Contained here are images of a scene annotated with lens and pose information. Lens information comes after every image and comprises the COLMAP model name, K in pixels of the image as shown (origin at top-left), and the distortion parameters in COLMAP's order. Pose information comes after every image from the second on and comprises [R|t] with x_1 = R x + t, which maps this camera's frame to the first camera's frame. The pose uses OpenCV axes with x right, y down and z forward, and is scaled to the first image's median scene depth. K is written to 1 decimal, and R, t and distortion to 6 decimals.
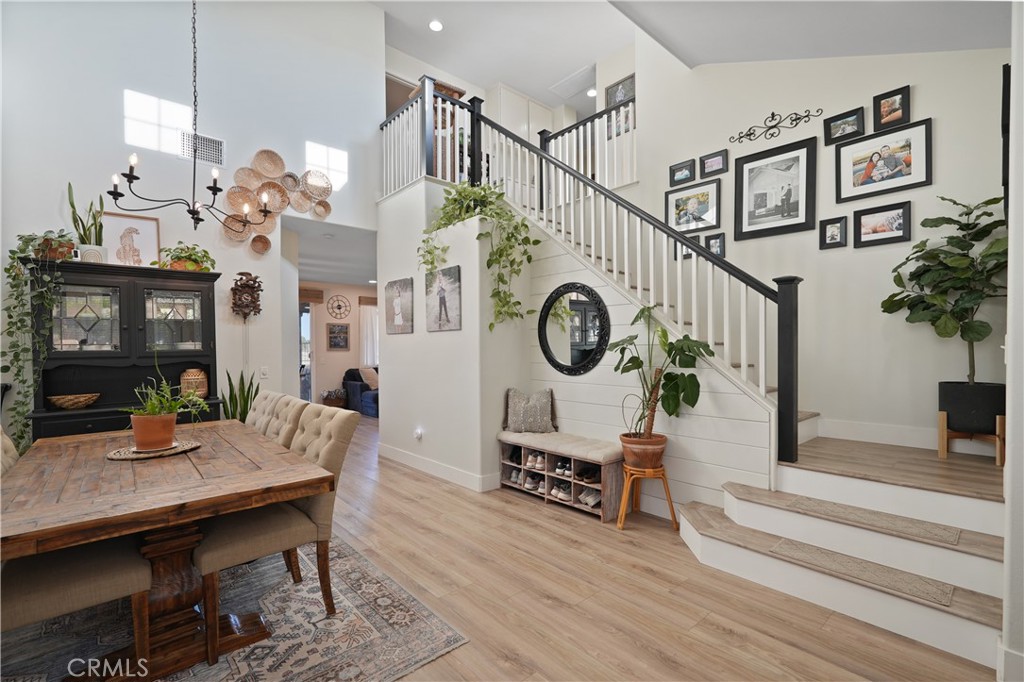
lens RADIAL K [[459.2, 0, 518.1], [0, 459.2, 349.3], [0, 0, 1]] dist [-0.002145, 0.000443]
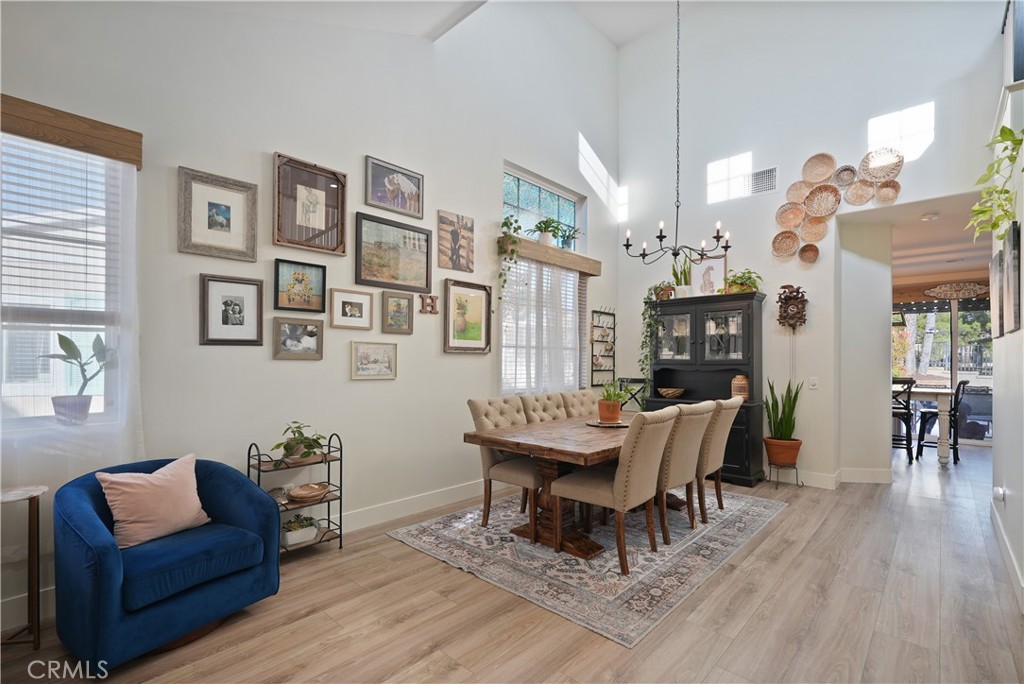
lens RADIAL K [[463.0, 0, 512.6], [0, 463.0, 357.3], [0, 0, 1]] dist [-0.002236, 0.000647]
pose [[0.088343, 0.005266, -0.996076, 0.482761], [-0.009118, 0.999948, 0.004478, -0.004423], [0.996048, 0.008687, 0.088386, 0.354255]]
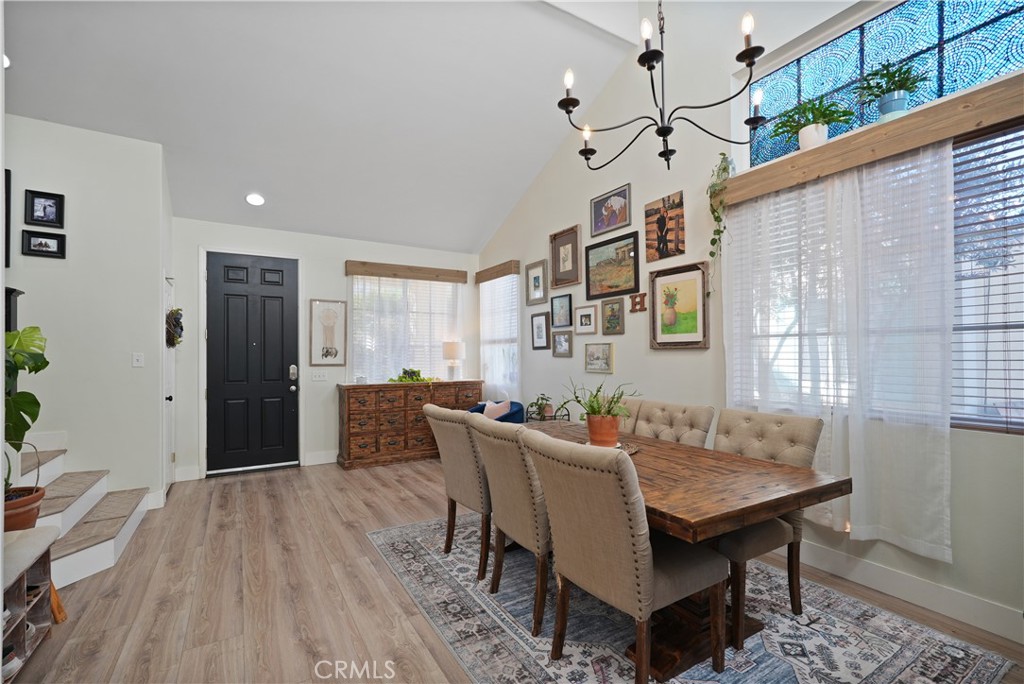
lens RADIAL K [[459.2, 0, 518.1], [0, 459.2, 350.3], [0, 0, 1]] dist [-0.002145, 0.000443]
pose [[-0.983655, 0.015528, 0.179393, -0.521926], [0.014080, 0.999857, -0.009340, -0.001057], [-0.179513, -0.006662, -0.983733, 1.386602]]
